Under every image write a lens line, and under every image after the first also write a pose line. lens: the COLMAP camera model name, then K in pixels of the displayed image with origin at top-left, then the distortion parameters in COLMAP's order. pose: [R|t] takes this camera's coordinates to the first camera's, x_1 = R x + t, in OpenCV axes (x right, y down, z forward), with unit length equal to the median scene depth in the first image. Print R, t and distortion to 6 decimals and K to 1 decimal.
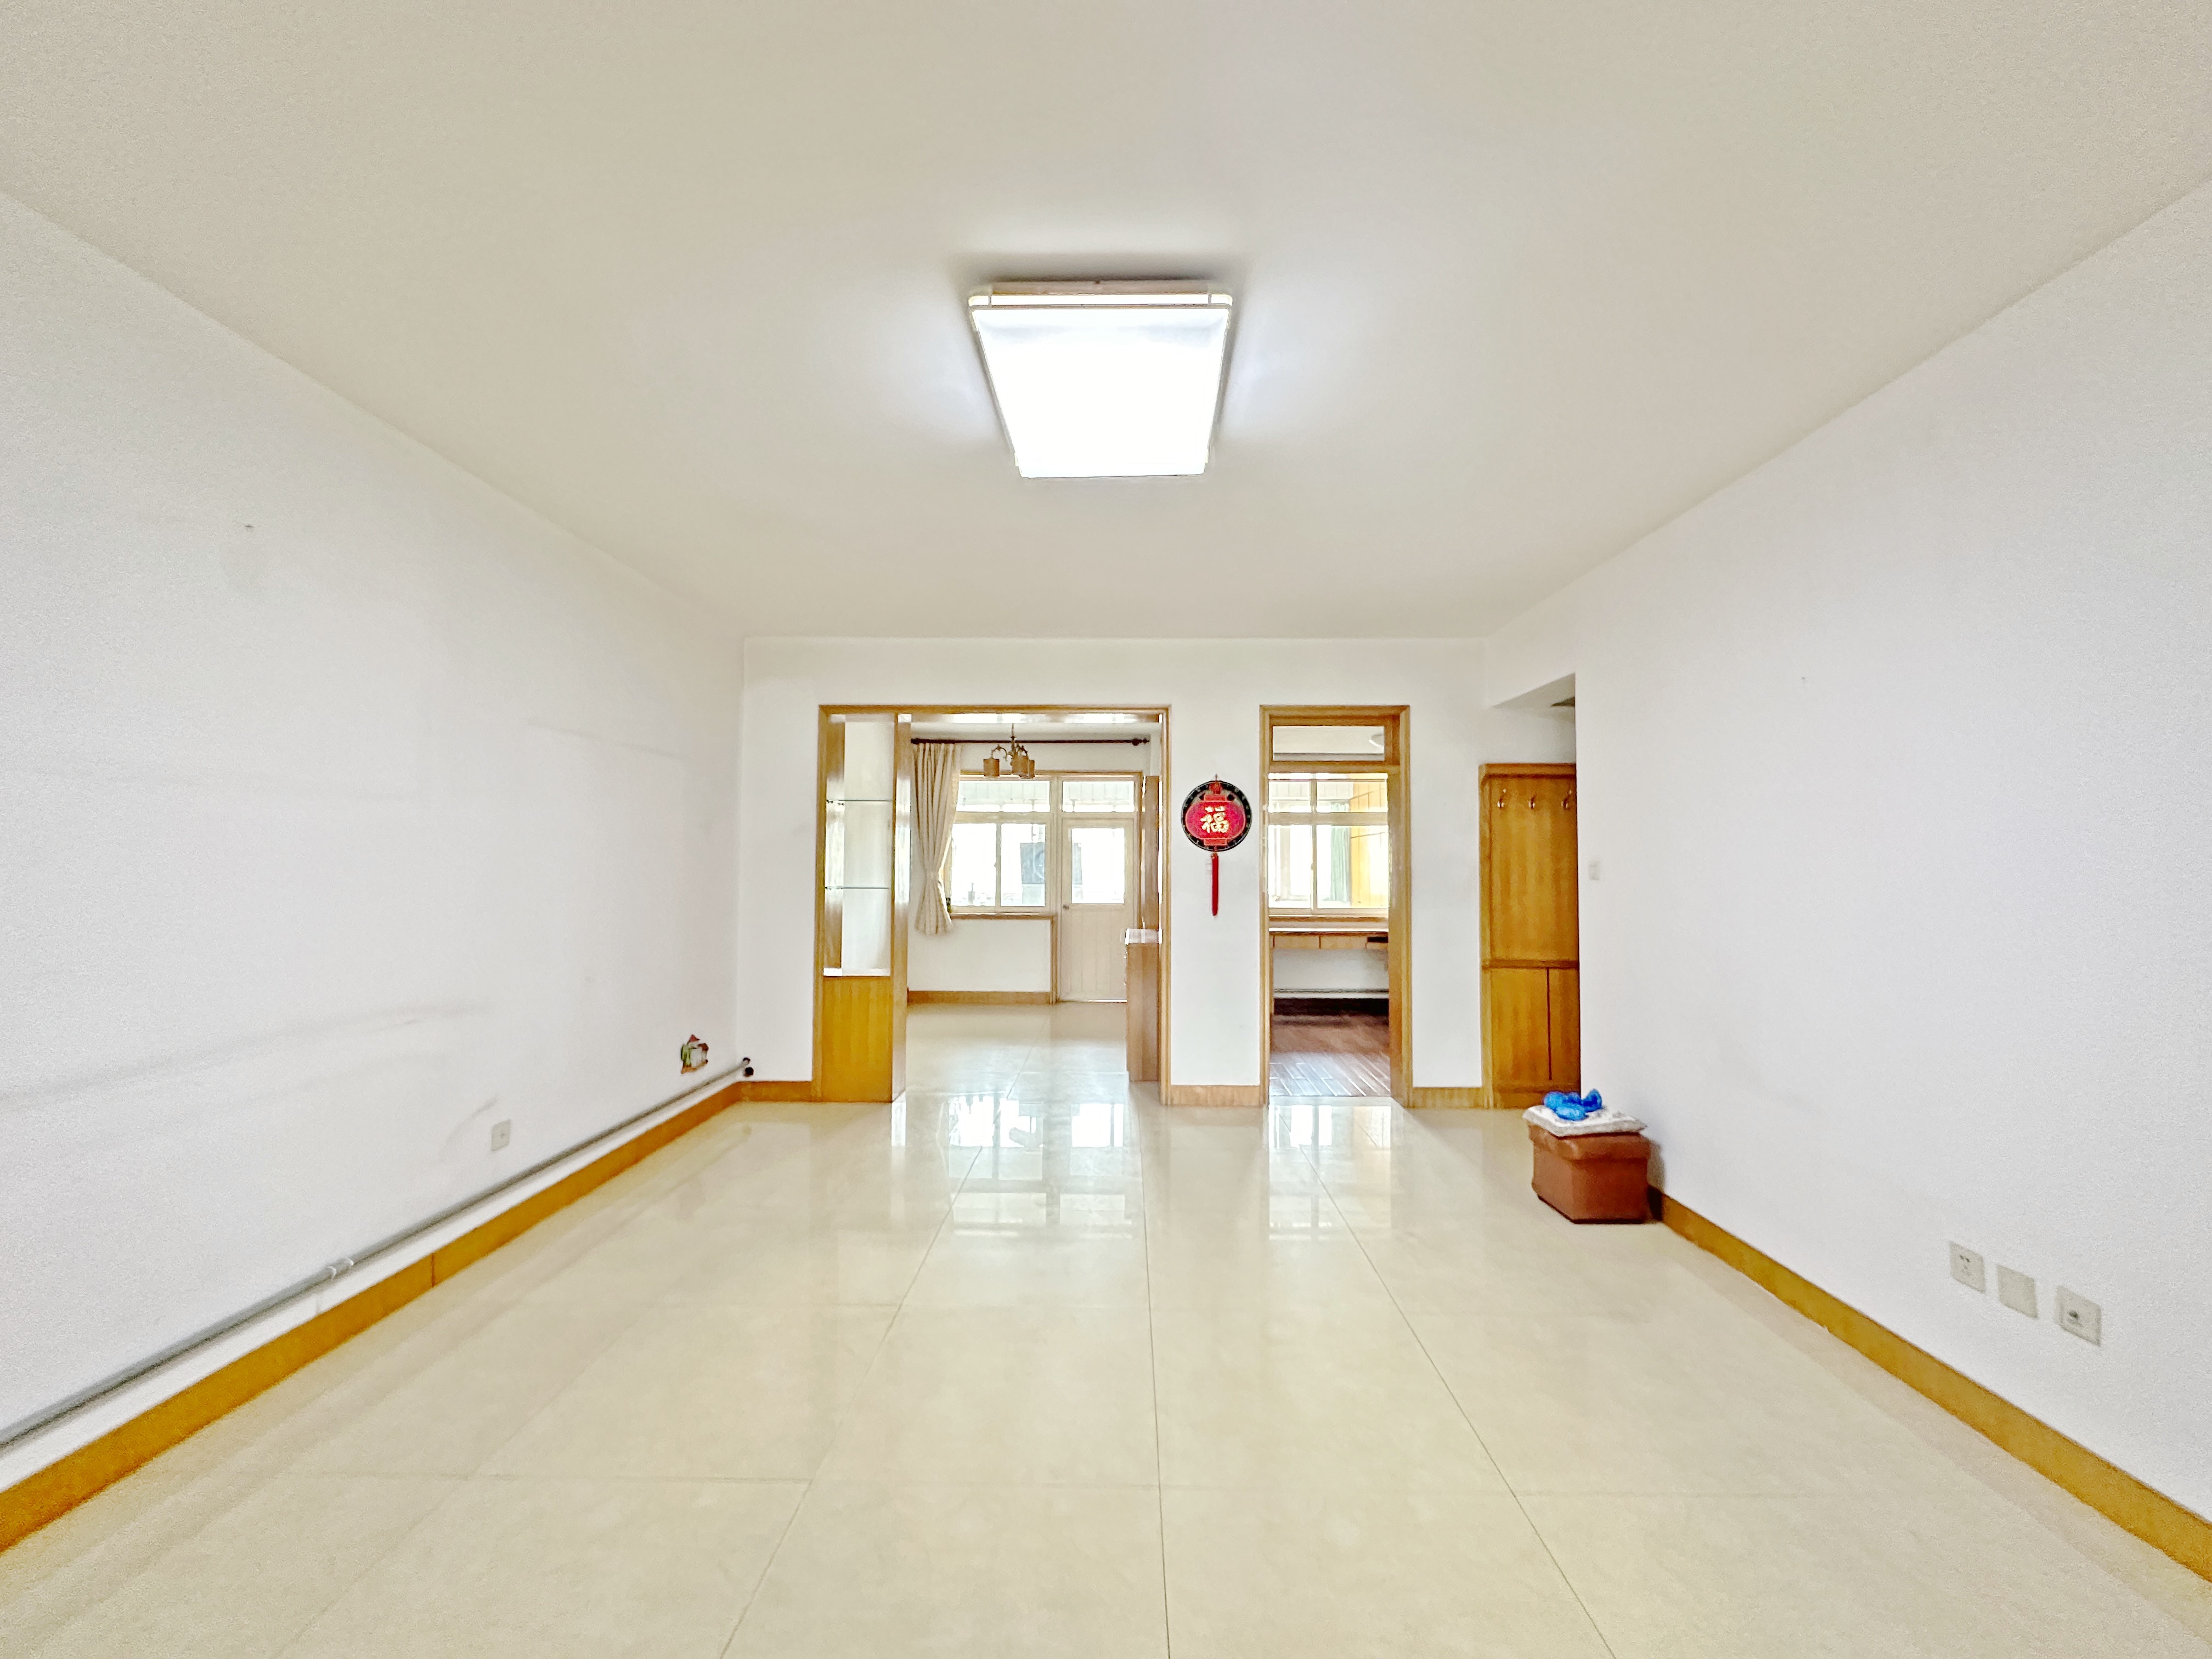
lens RADIAL K [[890.9, 0, 1110.8], [0, 890.9, 809.0], [0, 0, 1]] dist [-0.001322, -0.000065]
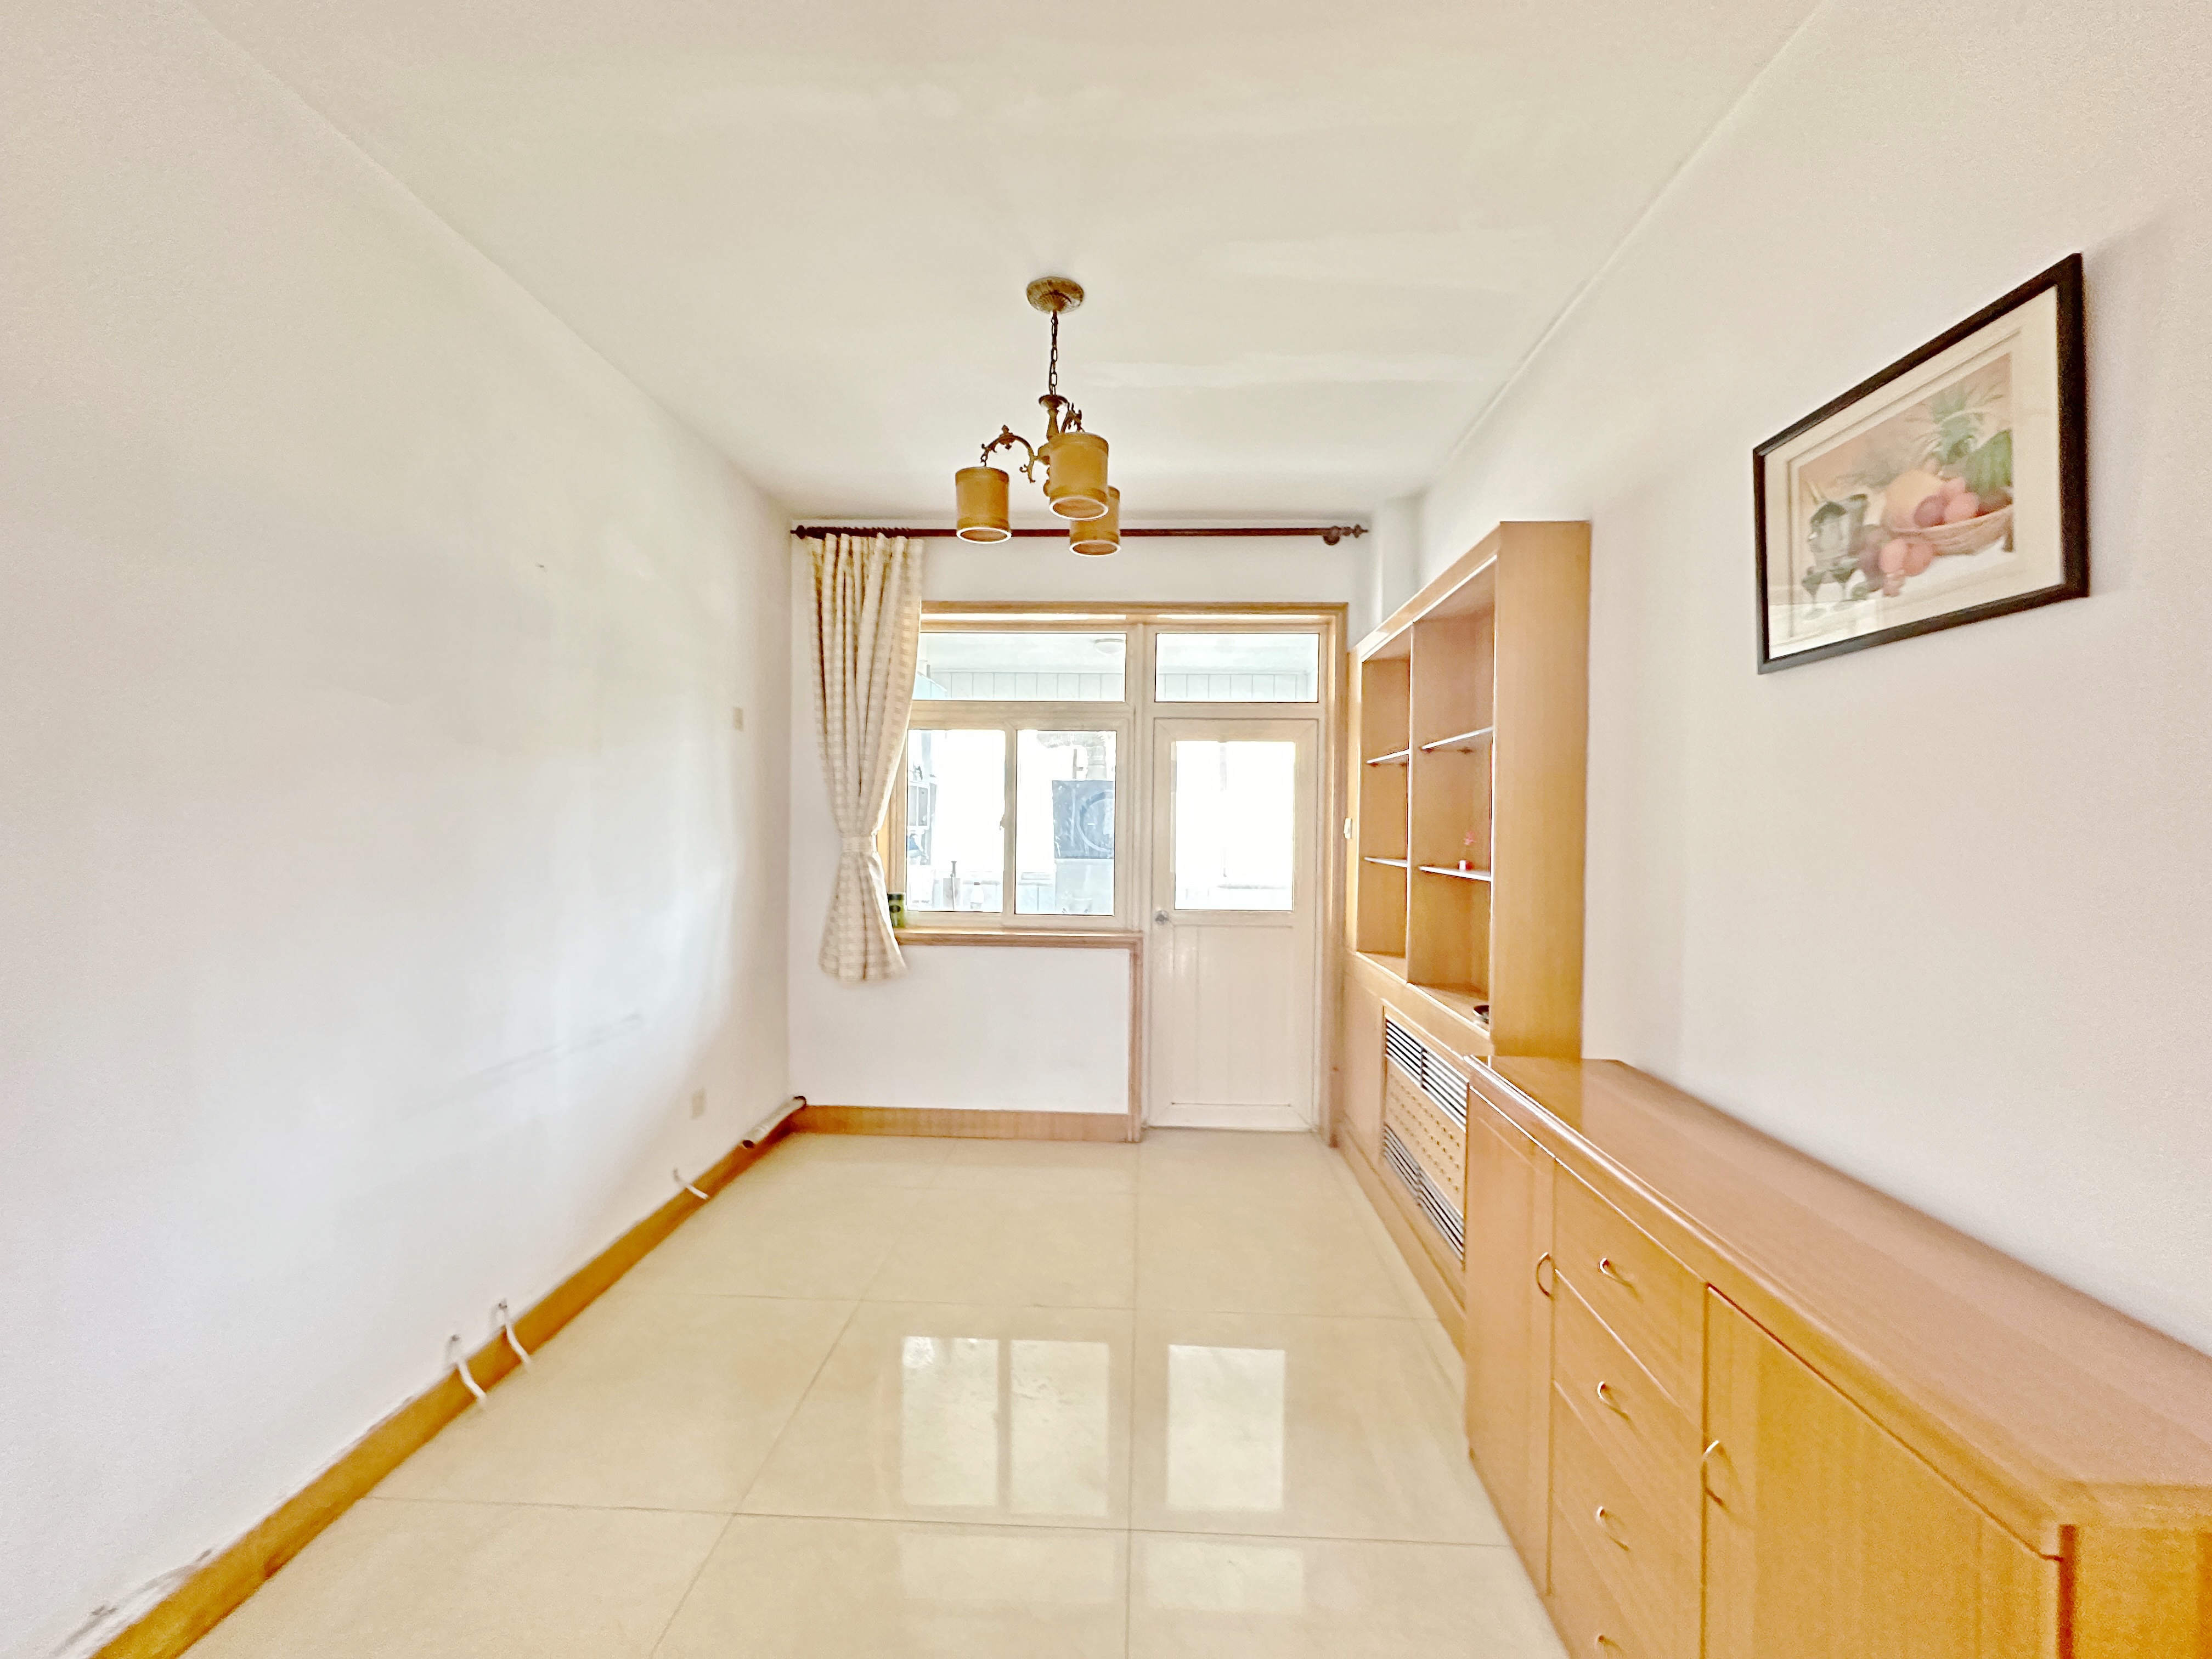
lens RADIAL K [[890.9, 0, 1118.4], [0, 890.9, 824.0], [0, 0, 1]] dist [-0.001322, -0.000065]
pose [[0.999920, 0.007722, -0.010043, -0.068487], [-0.007113, 0.998217, 0.059263, 0.037808], [0.010482, -0.059187, 0.998192, 0.564624]]
